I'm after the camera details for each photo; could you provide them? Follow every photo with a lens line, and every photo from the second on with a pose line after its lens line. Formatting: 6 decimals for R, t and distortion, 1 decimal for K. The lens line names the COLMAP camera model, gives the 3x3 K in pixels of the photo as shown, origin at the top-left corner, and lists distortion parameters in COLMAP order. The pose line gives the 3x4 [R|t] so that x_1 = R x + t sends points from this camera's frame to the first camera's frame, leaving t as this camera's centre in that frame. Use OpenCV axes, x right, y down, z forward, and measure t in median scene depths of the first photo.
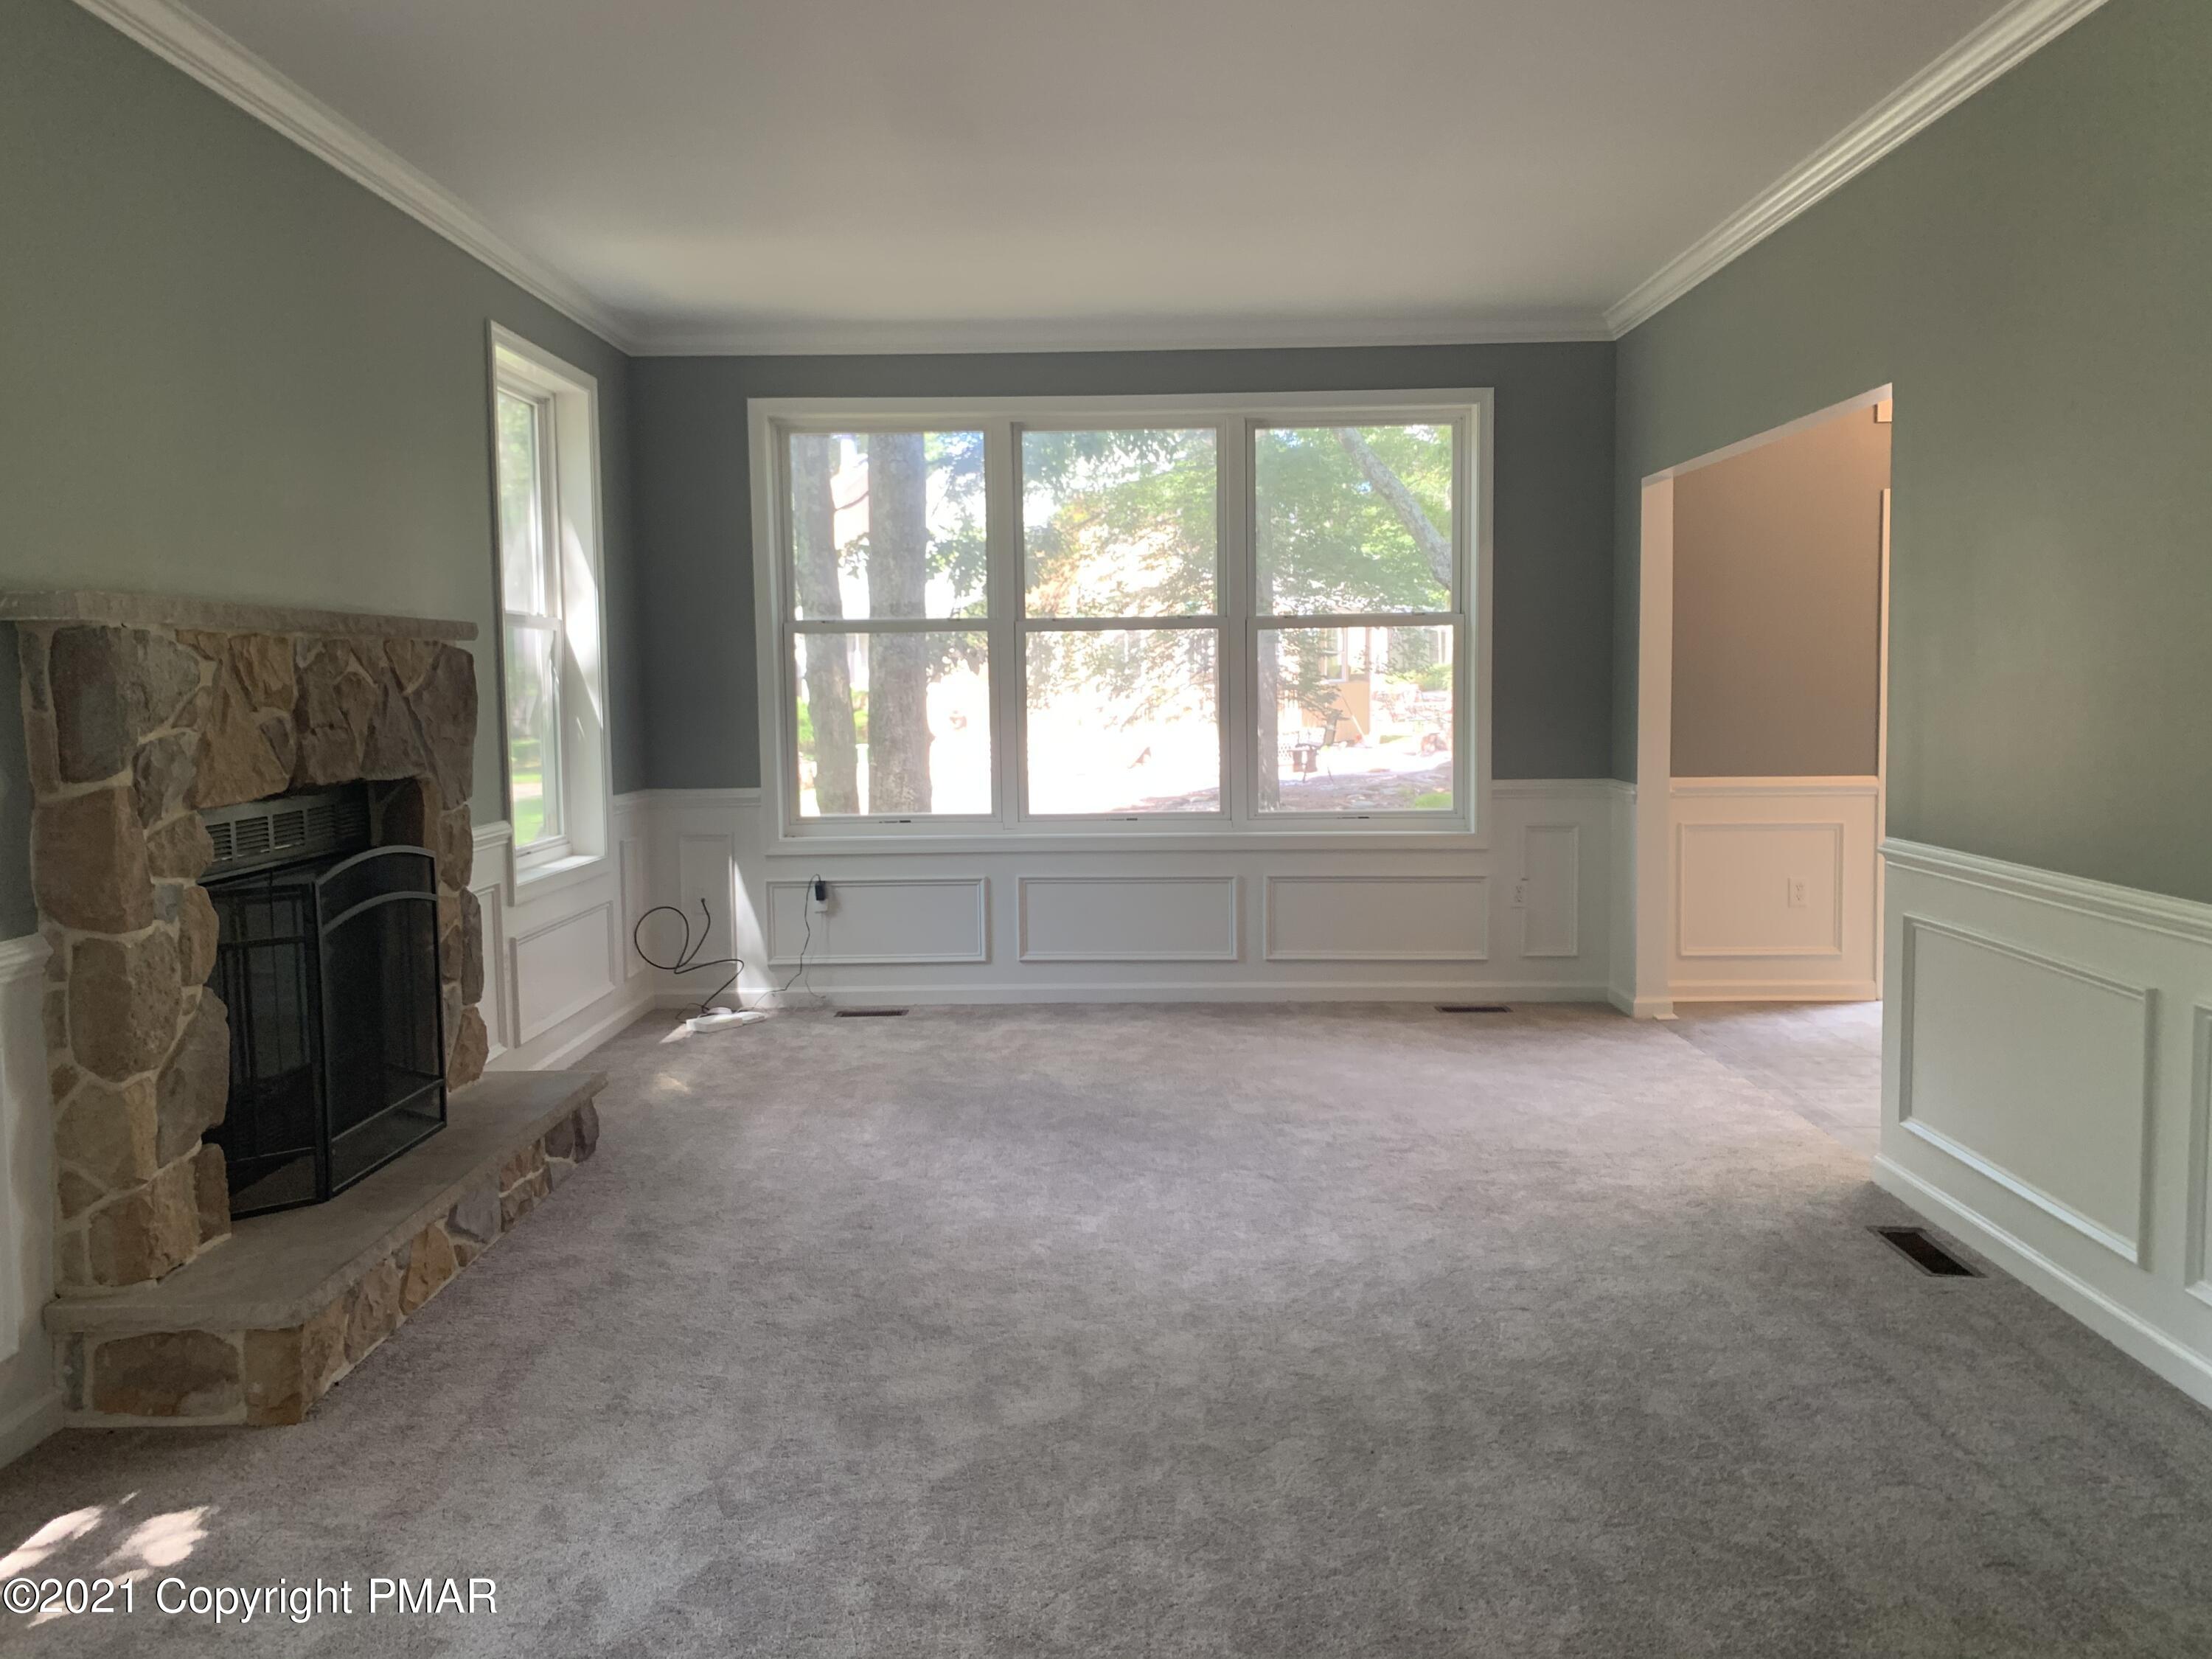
lens RADIAL K [[1689.4, 0, 1095.7], [0, 1689.4, 797.2], [0, 0, 1]] dist [0.108869, -0.167380]
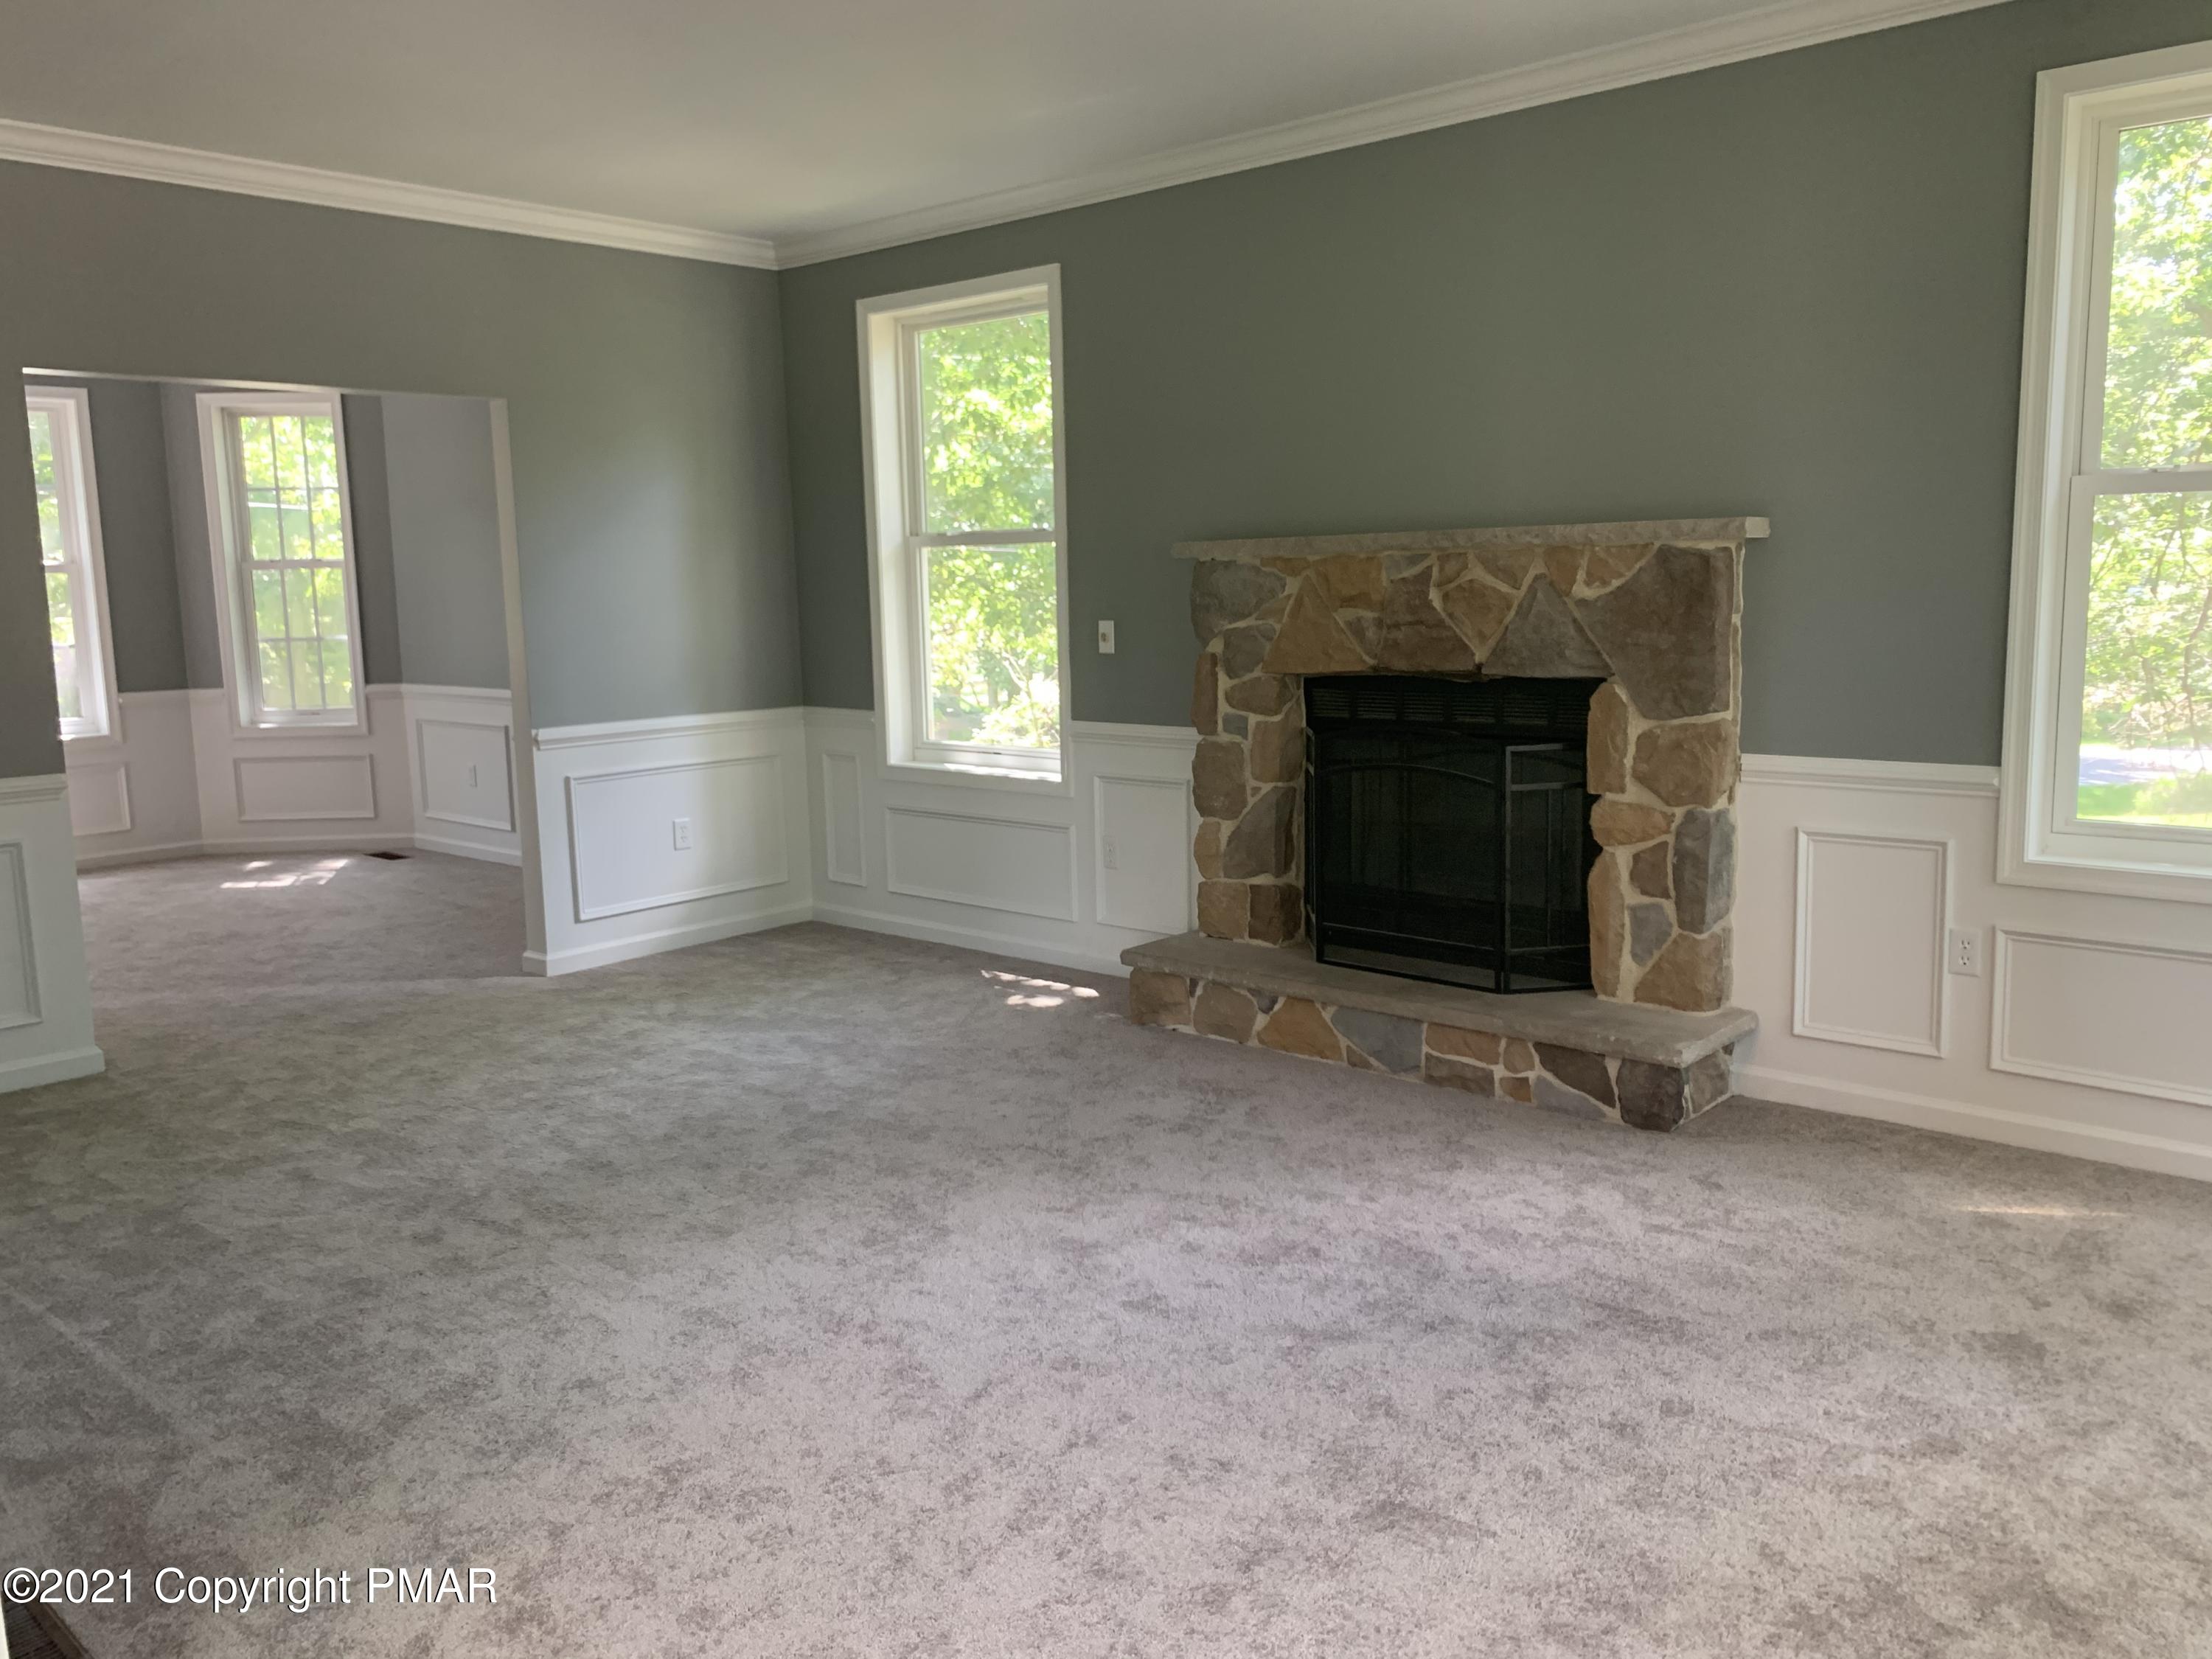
lens RADIAL K [[1706.0, 0, 1104.4], [0, 1706.0, 805.5], [0, 0, 1]] dist [0.012904, -0.010736]
pose [[-0.660846, 0.124399, -0.740140, 0.613935], [-0.023290, 0.982294, 0.185893, -0.131452], [0.750160, 0.140085, -0.646248, 1.568976]]
